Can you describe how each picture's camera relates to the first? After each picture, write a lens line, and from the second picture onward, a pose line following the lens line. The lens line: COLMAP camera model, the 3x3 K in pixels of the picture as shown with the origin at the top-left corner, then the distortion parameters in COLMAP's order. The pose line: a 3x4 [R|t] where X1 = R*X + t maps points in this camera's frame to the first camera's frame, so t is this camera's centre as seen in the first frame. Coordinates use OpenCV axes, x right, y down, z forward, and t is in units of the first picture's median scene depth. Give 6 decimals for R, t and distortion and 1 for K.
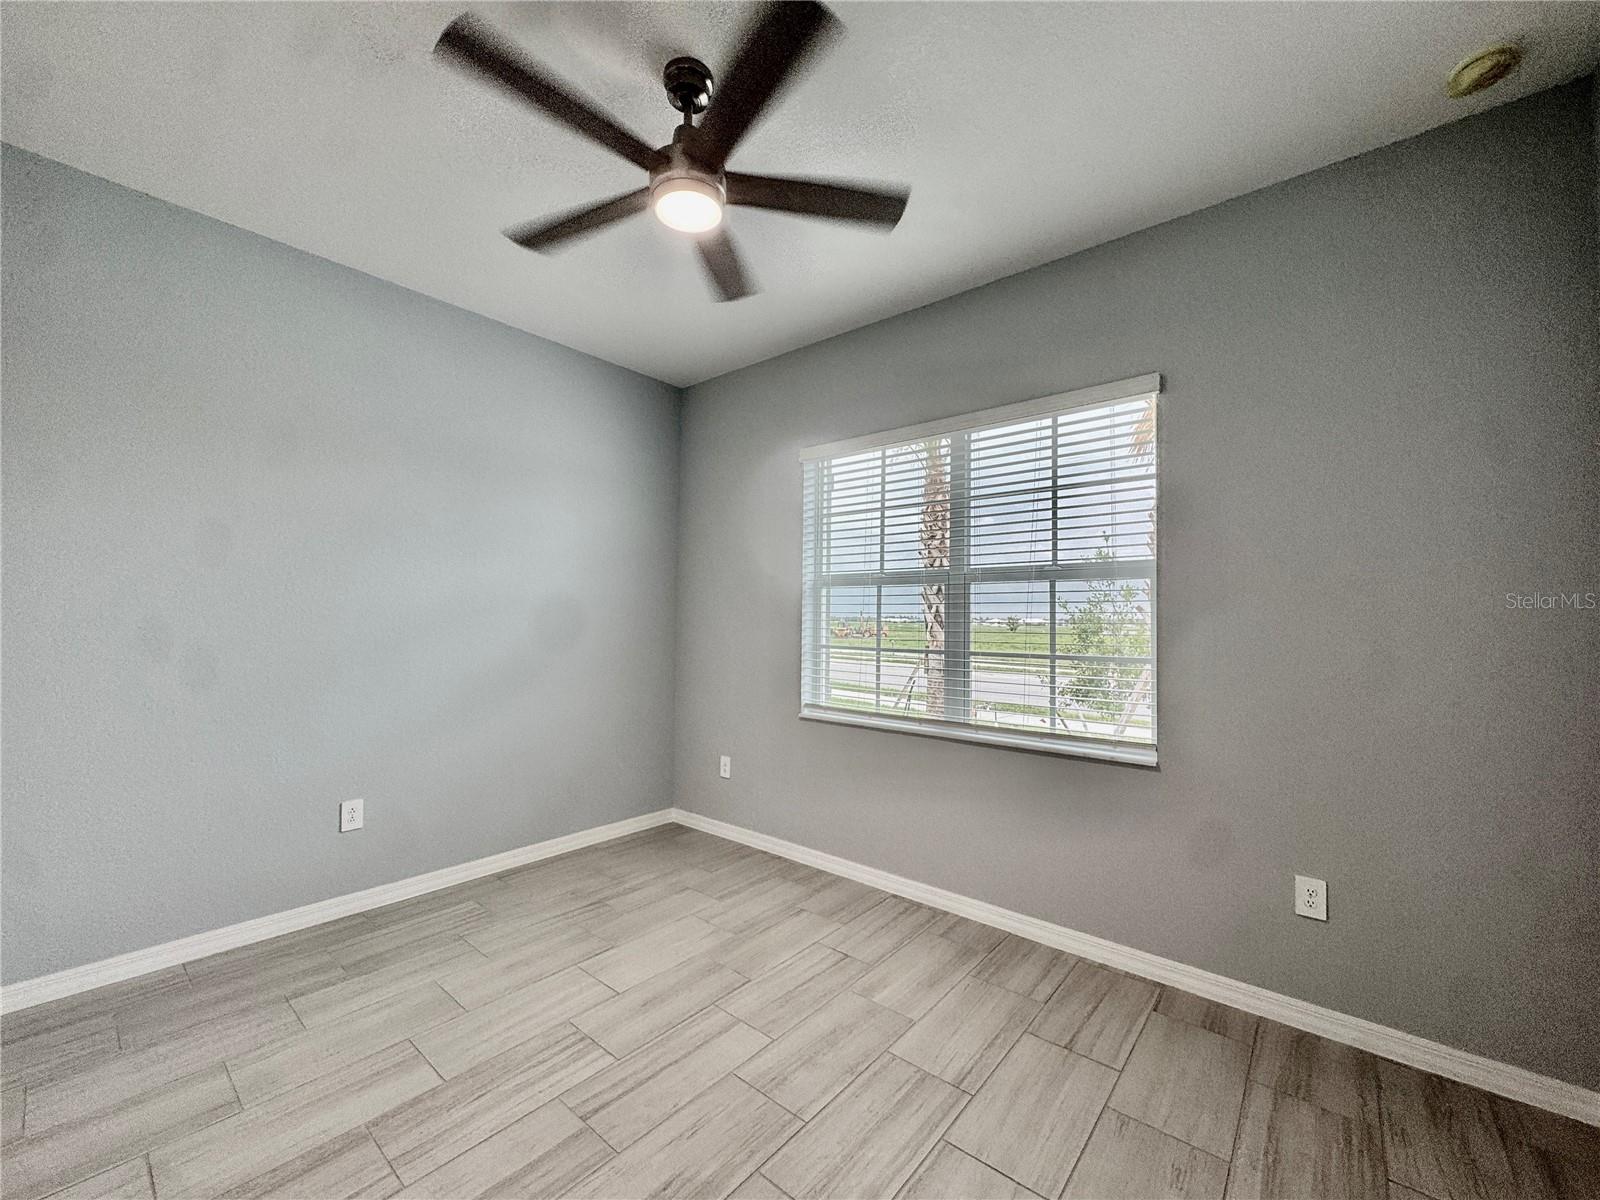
lens RADIAL K [[654.0, 0, 800.0], [0, 654.0, 600.0], [0, 0, 1]] dist [-0.000924, -0.000211]
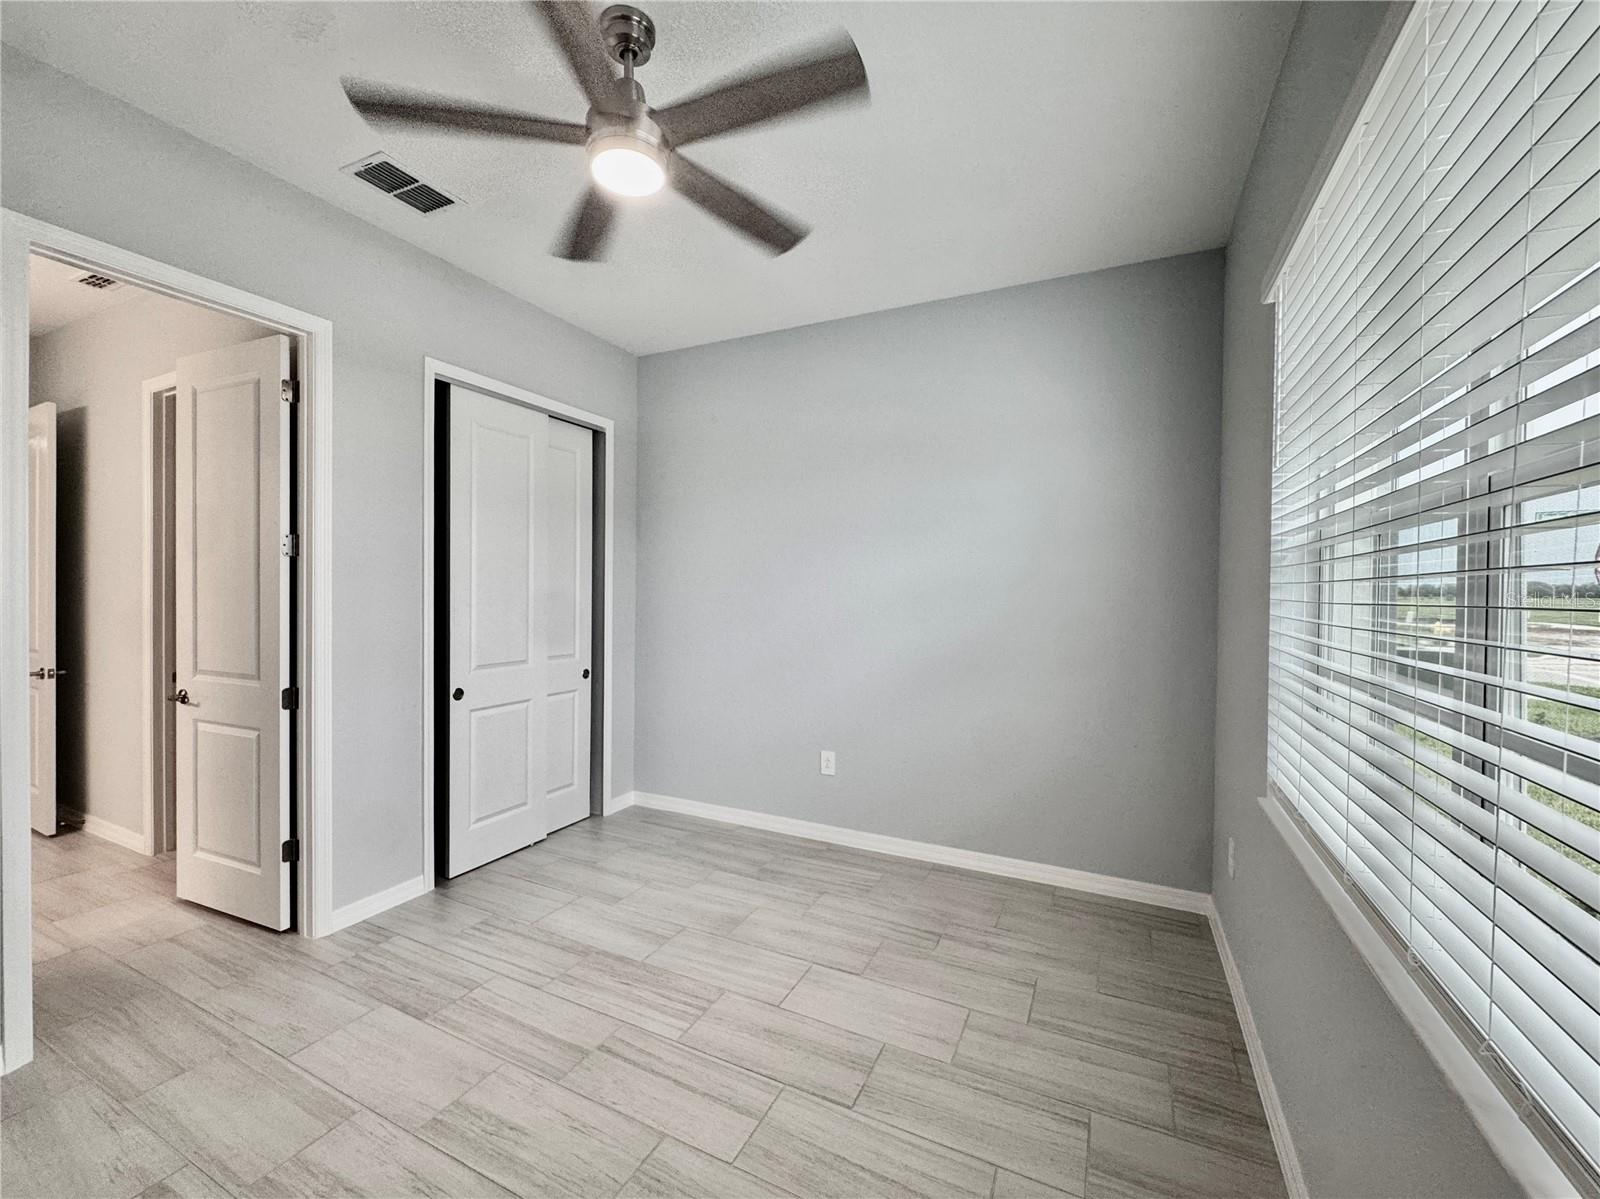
lens RADIAL K [[654.0, 0, 800.0], [0, 654.0, 599.5], [0, 0, 1]] dist [-0.000924, -0.000211]
pose [[0.227960, -0.001350, -0.973669, 0.625600], [0.024975, 0.999678, 0.004461, 0.007547], [0.973350, -0.025335, 0.227921, 0.791750]]
